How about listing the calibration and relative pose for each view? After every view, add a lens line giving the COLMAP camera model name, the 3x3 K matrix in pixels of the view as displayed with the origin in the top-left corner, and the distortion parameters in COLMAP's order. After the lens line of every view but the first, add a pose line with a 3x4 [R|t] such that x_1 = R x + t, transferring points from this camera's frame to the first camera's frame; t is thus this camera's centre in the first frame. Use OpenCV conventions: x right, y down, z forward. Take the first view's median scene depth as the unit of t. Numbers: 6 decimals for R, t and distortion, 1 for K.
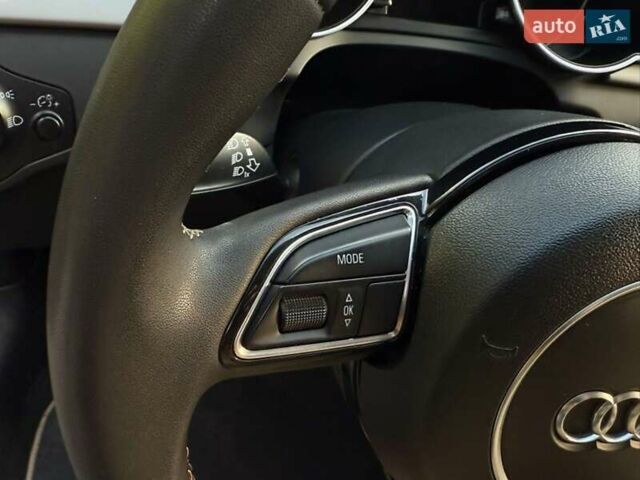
lens RADIAL K [[527.9, 0, 320.0], [0, 527.9, 240.0], [0, 0, 1]] dist [0.006688, 0.005268]
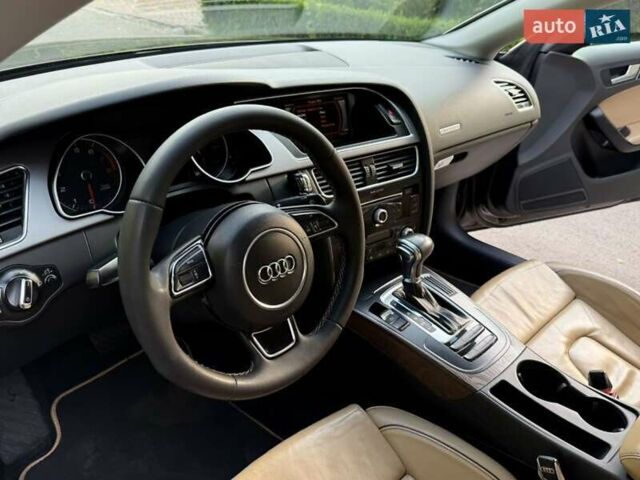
lens RADIAL K [[527.9, 0, 320.0], [0, 527.9, 240.0], [0, 0, 1]] dist [0.006688, 0.005268]
pose [[0.804497, -0.387112, 0.450476, -0.560299], [0.465880, 0.881723, -0.074307, 0.409559], [-0.368430, 0.269647, 0.889691, -1.816903]]
